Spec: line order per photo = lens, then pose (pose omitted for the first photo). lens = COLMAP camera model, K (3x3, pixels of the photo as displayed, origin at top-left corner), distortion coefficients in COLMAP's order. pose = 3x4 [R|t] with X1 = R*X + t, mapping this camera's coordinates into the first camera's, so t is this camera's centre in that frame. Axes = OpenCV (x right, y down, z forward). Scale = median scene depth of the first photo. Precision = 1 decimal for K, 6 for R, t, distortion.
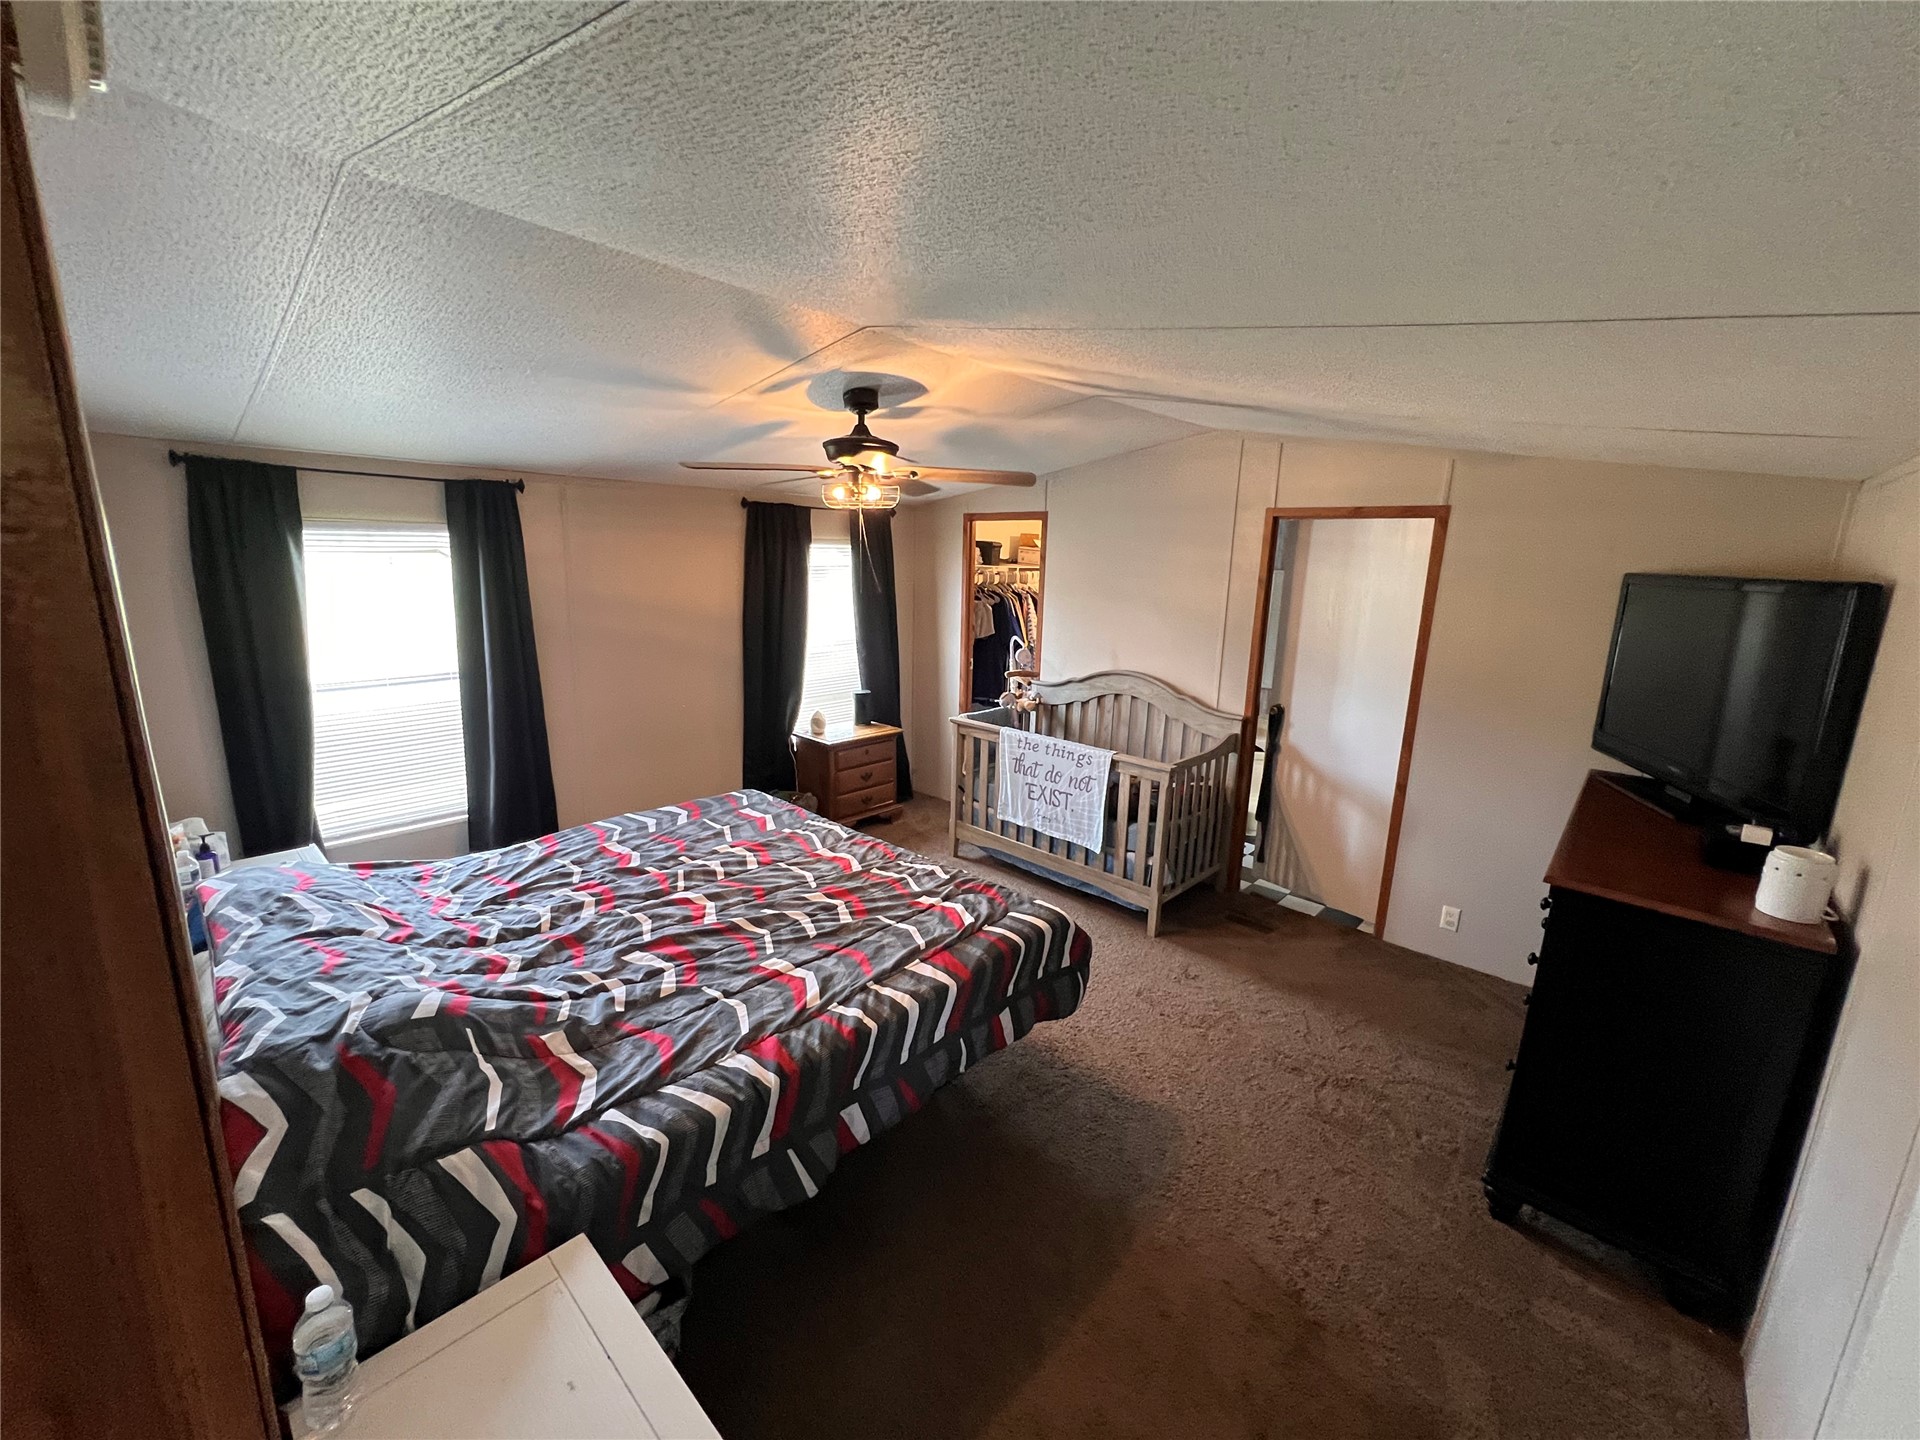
lens RADIAL K [[761.0, 0, 967.1], [0, 761.0, 717.2], [0, 0, 1]] dist [-0.000749, -0.000158]
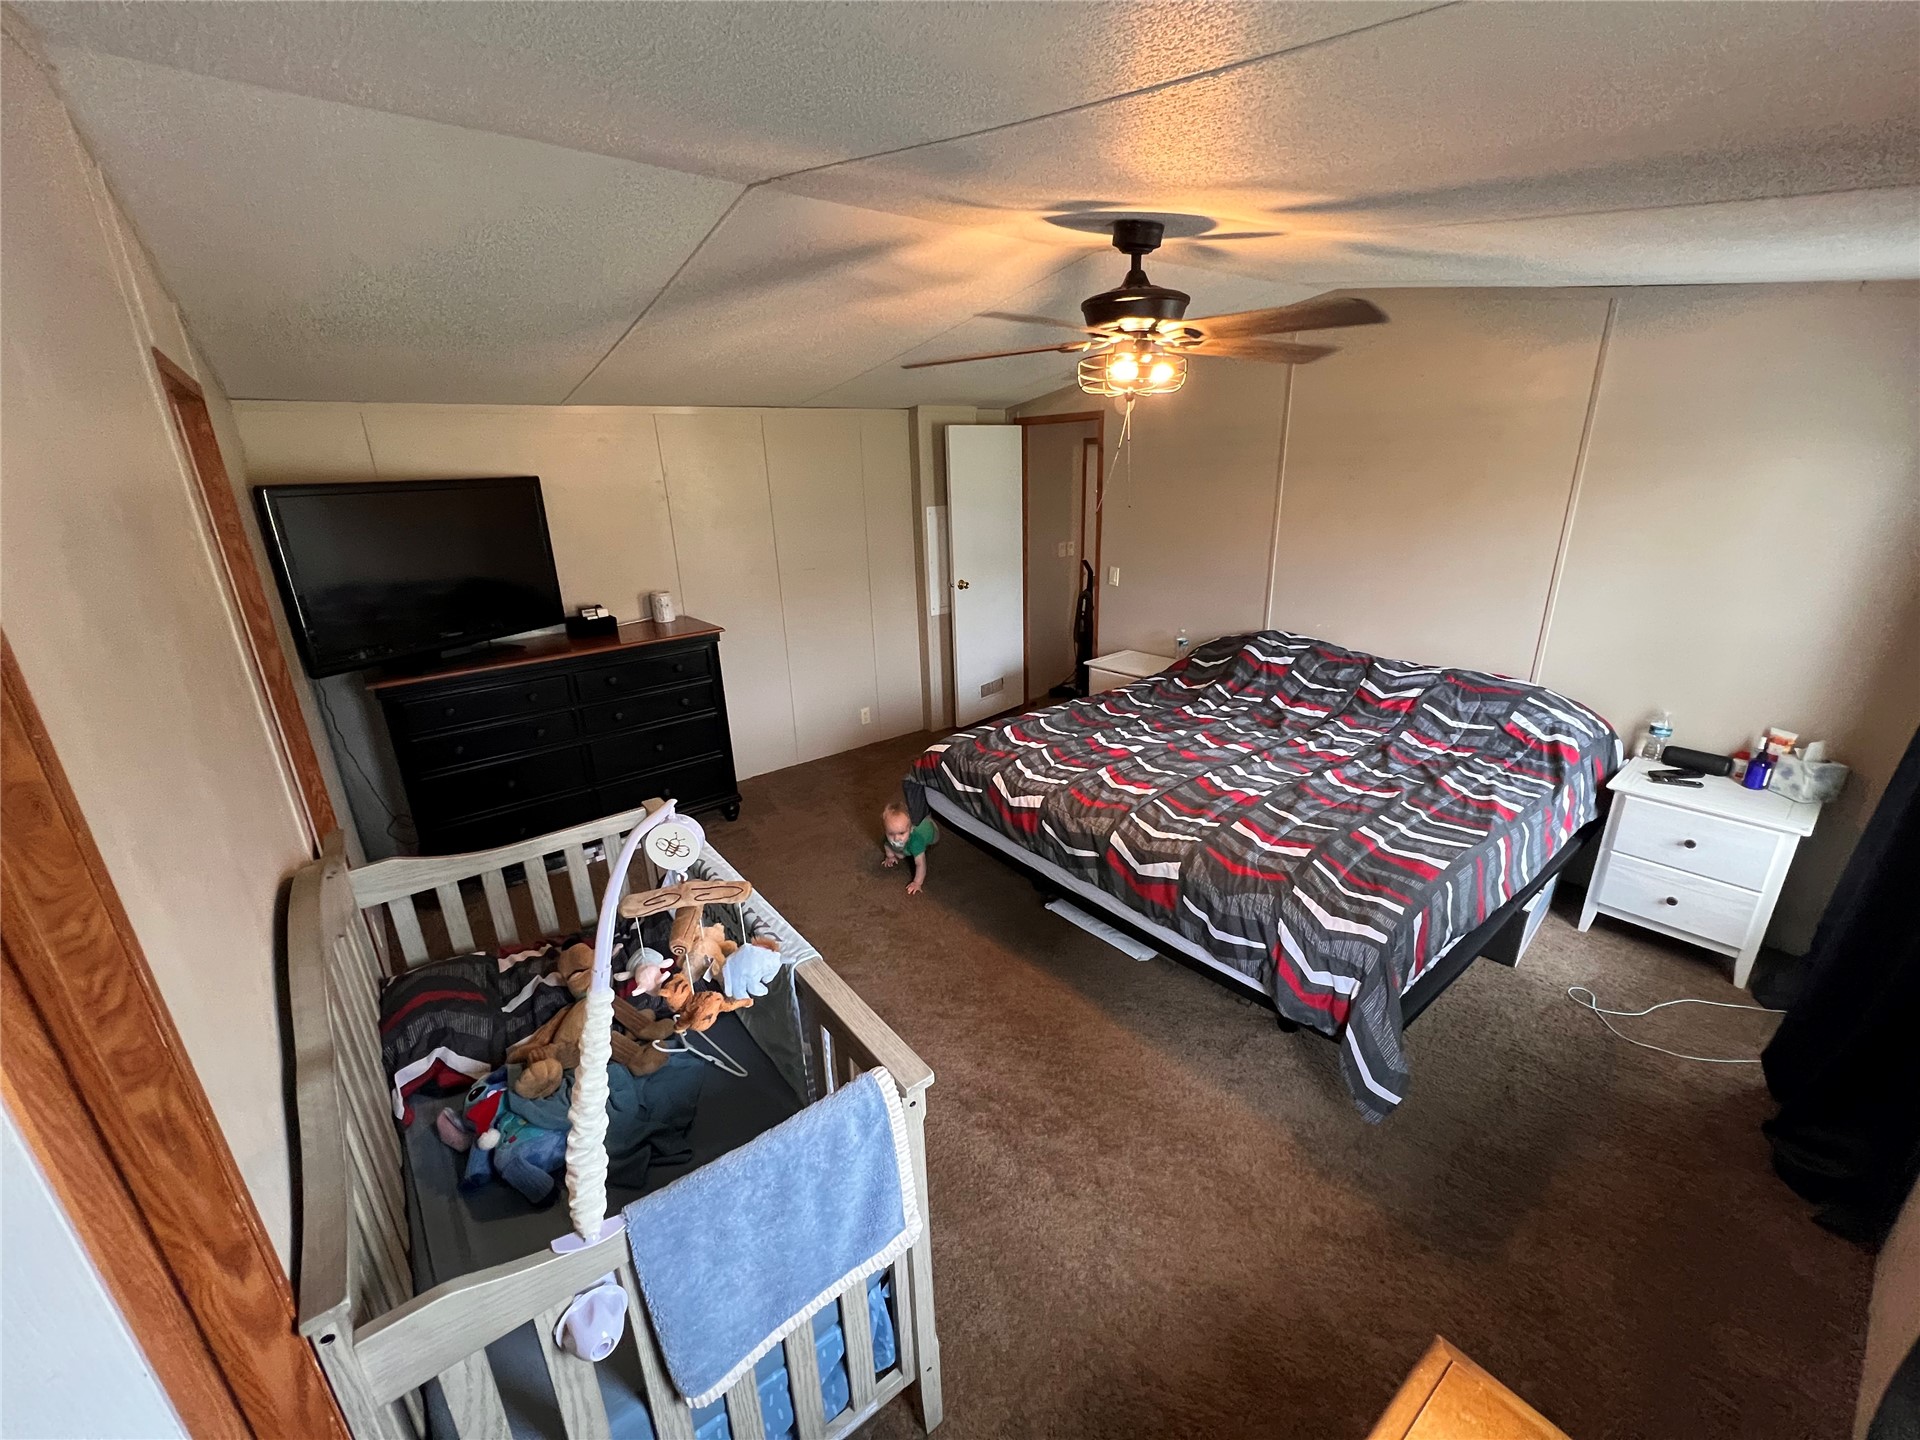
lens RADIAL K [[767.1, 0, 960.0], [0, 767.1, 720.0], [0, 0, 1]] dist [-0.001971, -0.001932]
pose [[-0.987096, -0.048042, 0.152755, -0.109559], [0.037817, 0.857012, 0.513907, -0.412652], [-0.155602, 0.513052, -0.844136, 1.915963]]
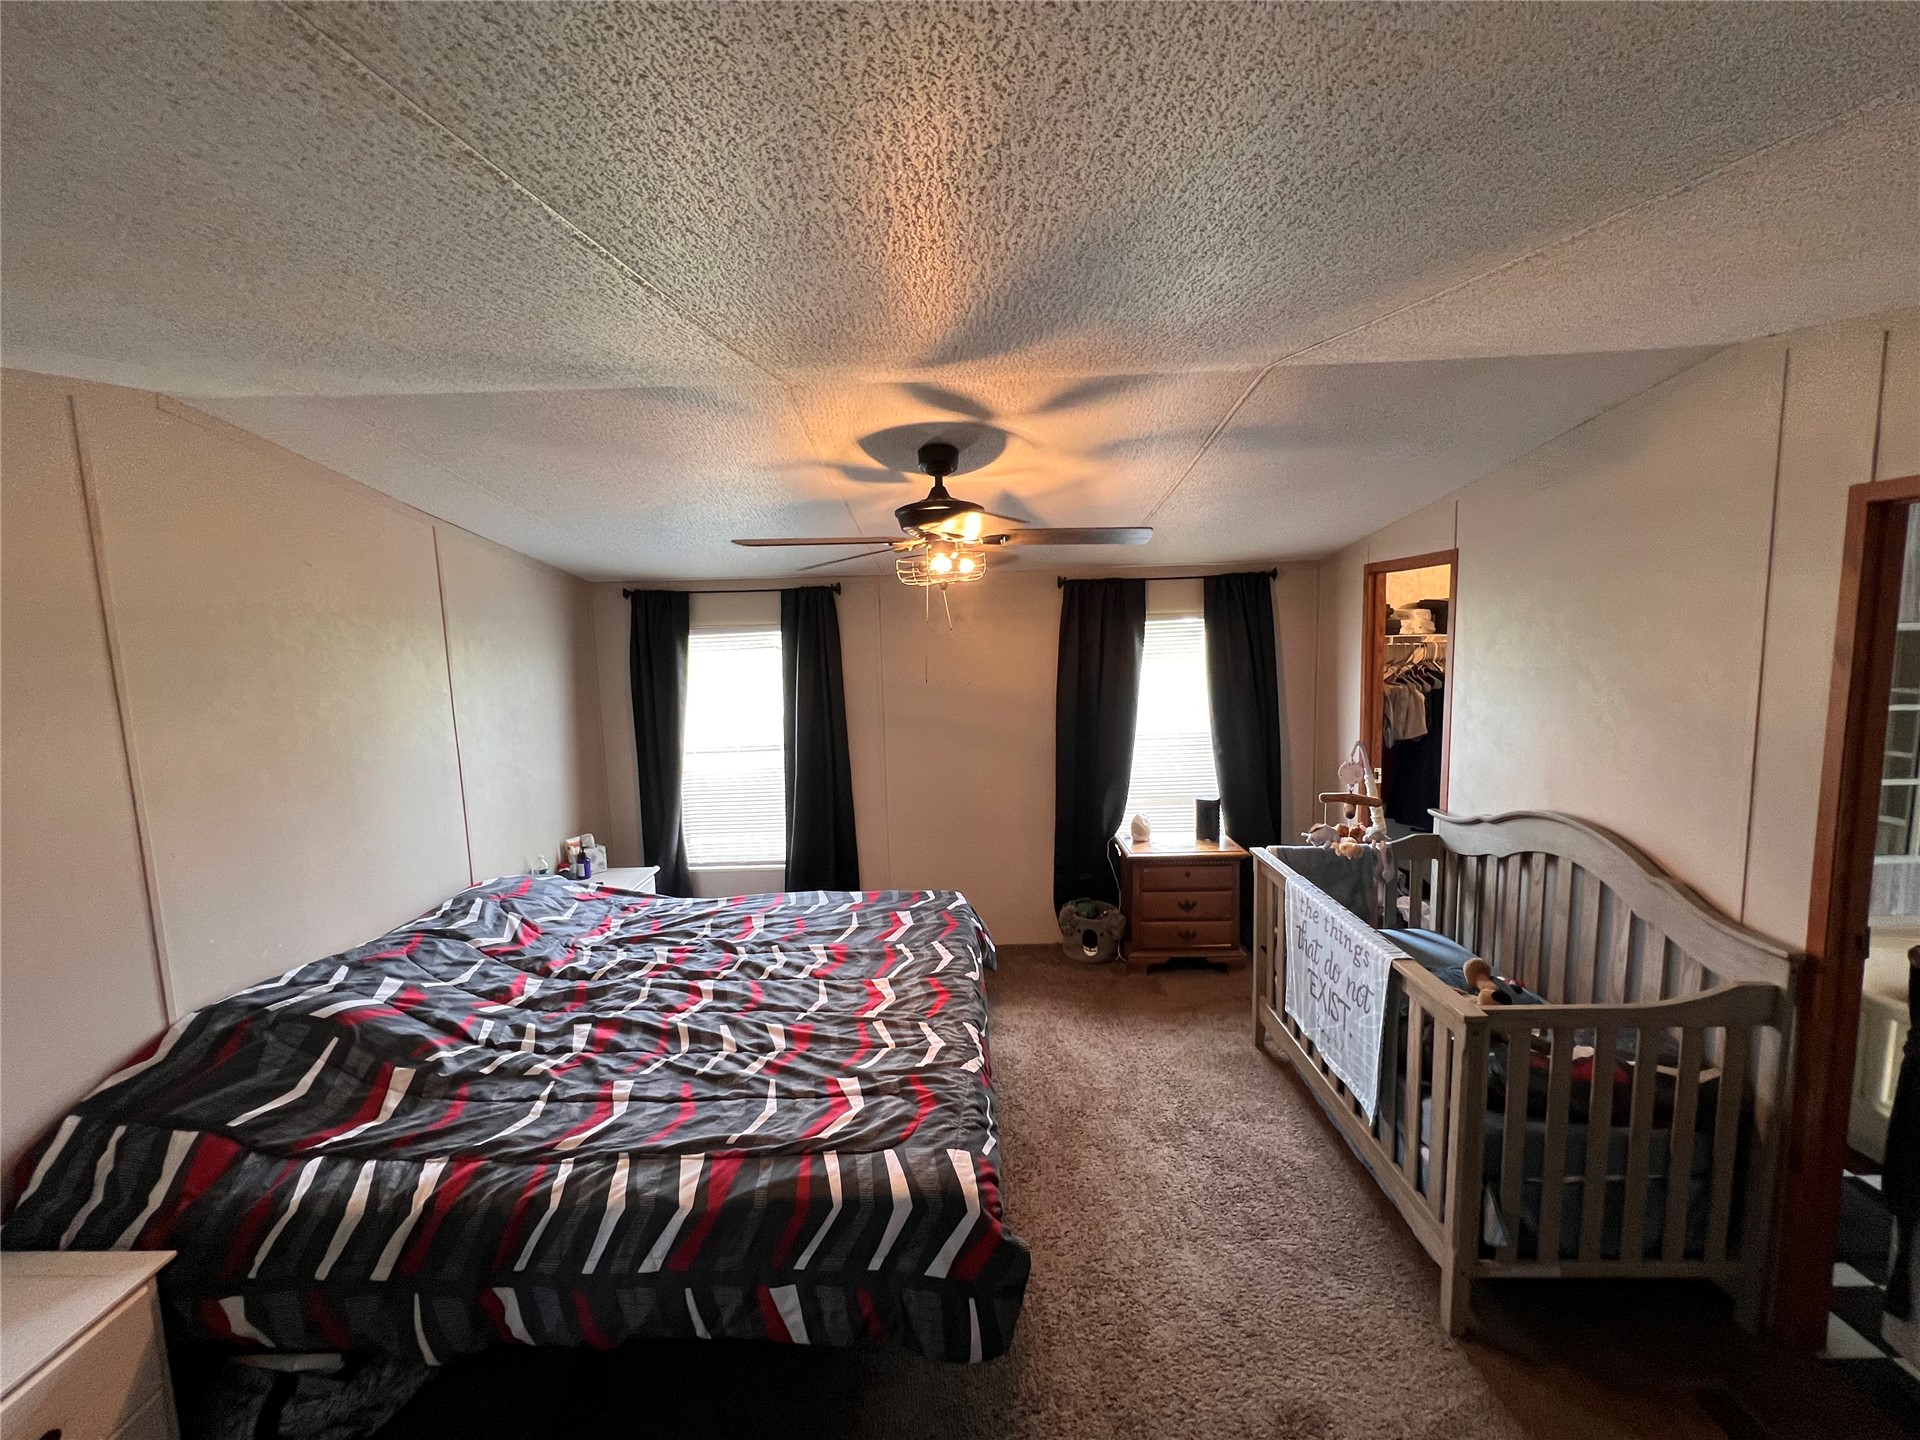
lens RADIAL K [[767.1, 0, 960.0], [0, 767.1, 720.0], [0, 0, 1]] dist [-0.001971, -0.001932]
pose [[0.672528, 0.038313, -0.739079, 0.537103], [-0.109748, 0.992780, -0.048401, -0.090215], [0.731889, 0.113663, 0.671877, 0.489380]]
